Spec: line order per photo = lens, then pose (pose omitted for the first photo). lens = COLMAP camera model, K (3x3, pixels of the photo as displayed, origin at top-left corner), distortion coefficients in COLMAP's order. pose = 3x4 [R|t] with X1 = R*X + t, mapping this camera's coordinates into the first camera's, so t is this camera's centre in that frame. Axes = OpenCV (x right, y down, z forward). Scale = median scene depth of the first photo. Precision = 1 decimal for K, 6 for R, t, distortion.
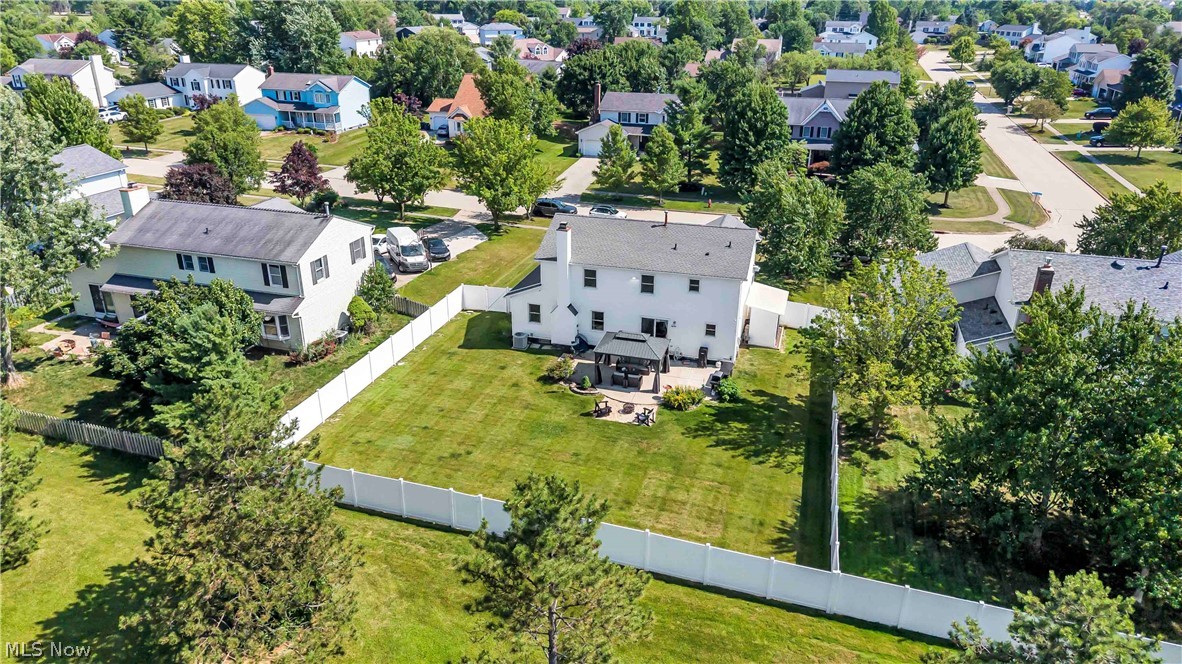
lens RADIAL K [[787.8, 0, 590.8], [0, 787.8, 331.8], [0, 0, 1]] dist [0.005377, -0.001336]
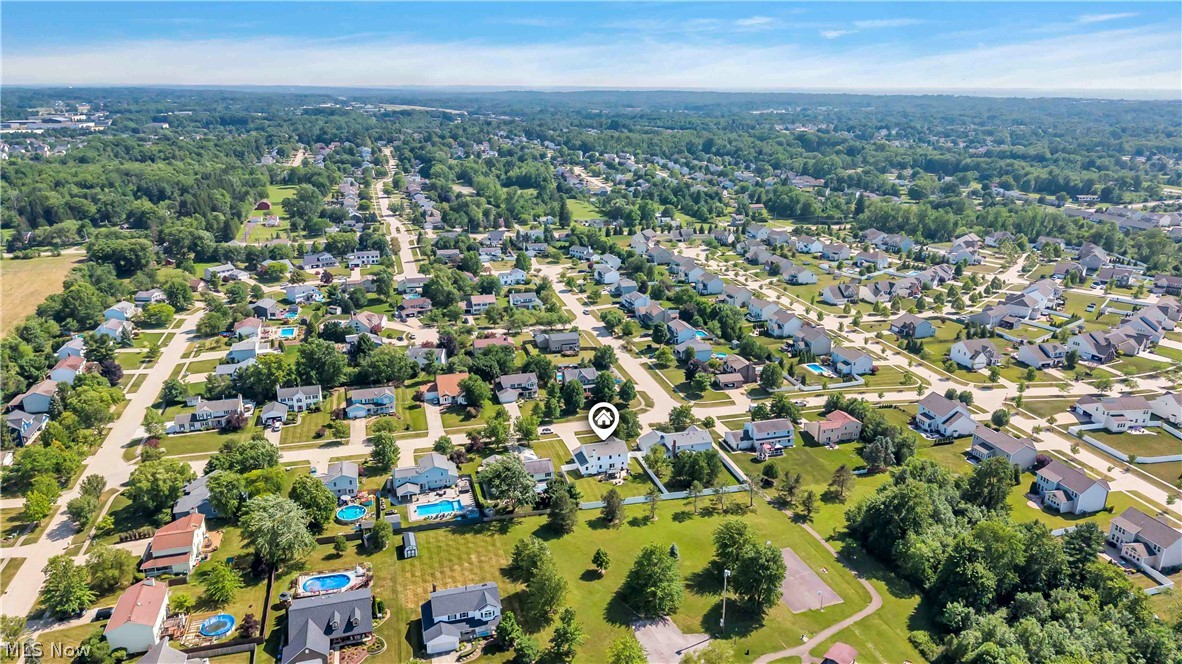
lens RADIAL K [[787.8, 0, 588.2], [0, 787.8, 330.4], [0, 0, 1]] dist [0.005377, -0.001336]
pose [[0.836273, -0.169900, 0.521327, -2.407666], [0.210063, 0.977515, -0.018395, -0.752008], [-0.506480, 0.124895, 0.853159, -3.152154]]
